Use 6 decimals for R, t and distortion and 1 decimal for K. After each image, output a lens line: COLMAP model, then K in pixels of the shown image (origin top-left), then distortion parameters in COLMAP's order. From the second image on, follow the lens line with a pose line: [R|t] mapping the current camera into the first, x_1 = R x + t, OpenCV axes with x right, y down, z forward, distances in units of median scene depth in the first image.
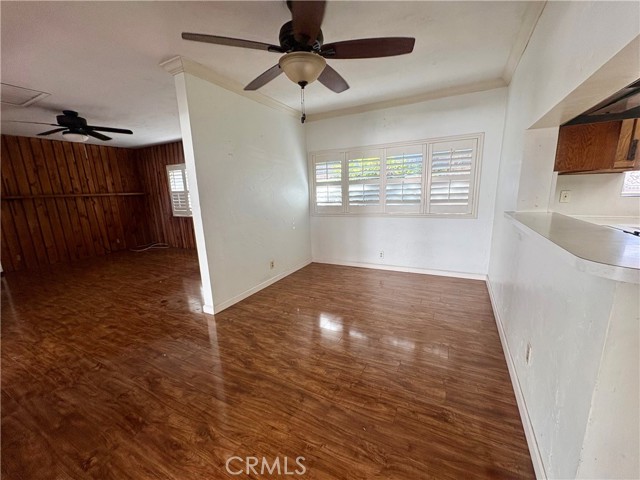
lens RADIAL K [[253.3, 0, 317.3], [0, 253.3, 239.6], [0, 0, 1]] dist [0.000128, -0.000085]
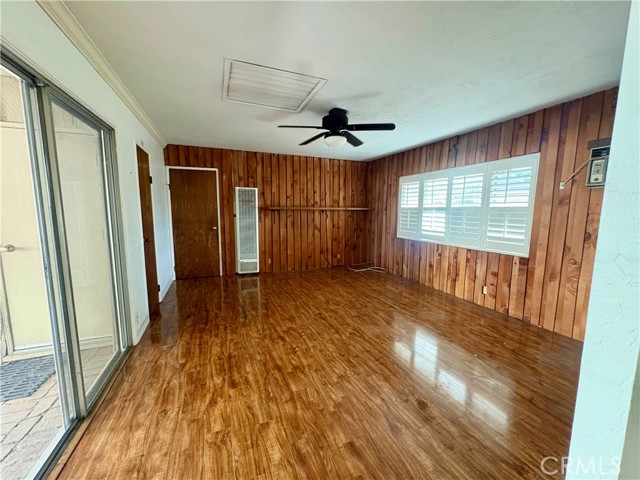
lens RADIAL K [[253.3, 0, 318.2], [0, 253.3, 240.6], [0, 0, 1]] dist [0.000128, -0.000085]
pose [[0.761300, 0.117902, -0.637591, -0.256508], [-0.157959, 0.987427, -0.006014, -0.038371], [0.628865, 0.105291, 0.770352, 0.215019]]
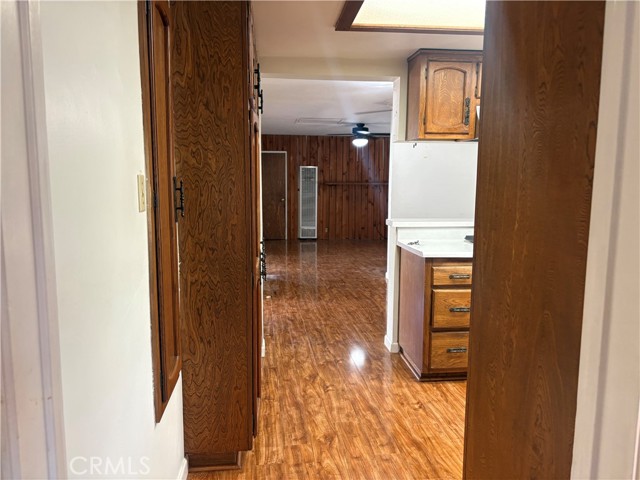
lens RADIAL K [[483.5, 0, 317.5], [0, 483.5, 239.5], [0, 0, 1]] dist [0.011482, -0.004256]
pose [[0.591010, 0.128958, -0.796289, 0.627388], [-0.184803, 0.982530, 0.021958, 0.060890], [0.785210, 0.134179, 0.604517, -0.425054]]
